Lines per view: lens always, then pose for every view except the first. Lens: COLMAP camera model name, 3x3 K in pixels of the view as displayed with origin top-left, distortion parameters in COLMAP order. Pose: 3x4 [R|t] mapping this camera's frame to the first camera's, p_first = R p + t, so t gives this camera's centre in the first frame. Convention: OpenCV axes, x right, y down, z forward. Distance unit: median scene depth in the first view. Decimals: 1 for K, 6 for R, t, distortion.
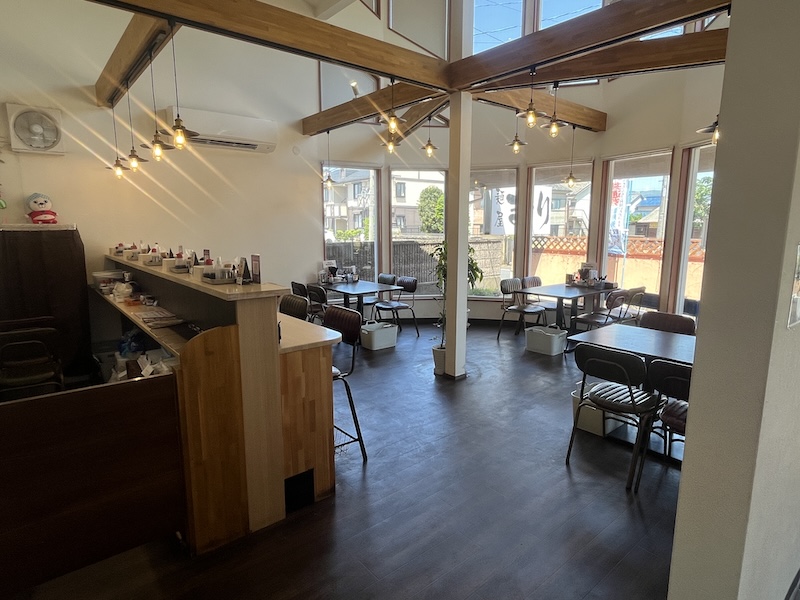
lens RADIAL K [[454.4, 0, 399.8], [0, 454.4, 300.1], [0, 0, 1]] dist [-0.004139, -0.000523]
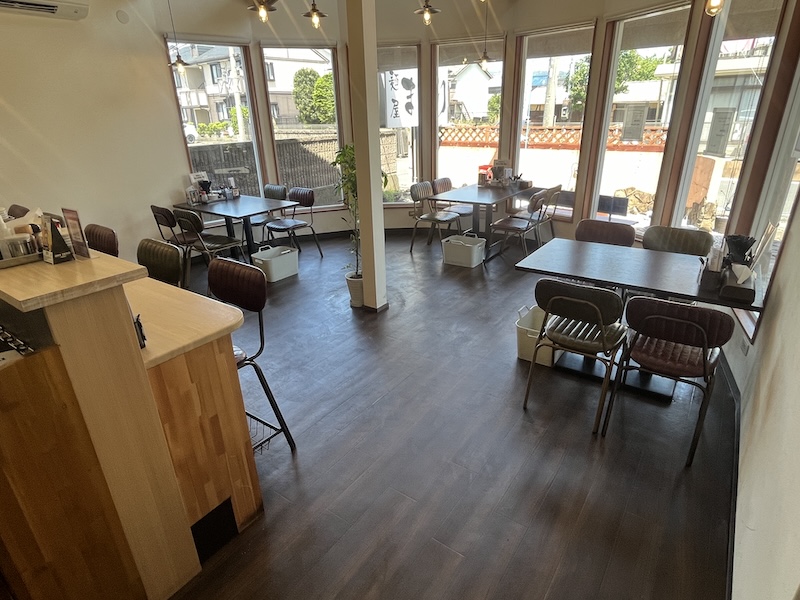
lens RADIAL K [[454.4, 0, 399.8], [0, 454.4, 300.0], [0, 0, 1]] dist [-0.004139, -0.000523]
pose [[0.966791, -0.121137, 0.225035, -0.023484], [0.066652, 0.969569, 0.235570, -0.040488], [-0.246723, -0.212748, 0.945445, 0.138882]]
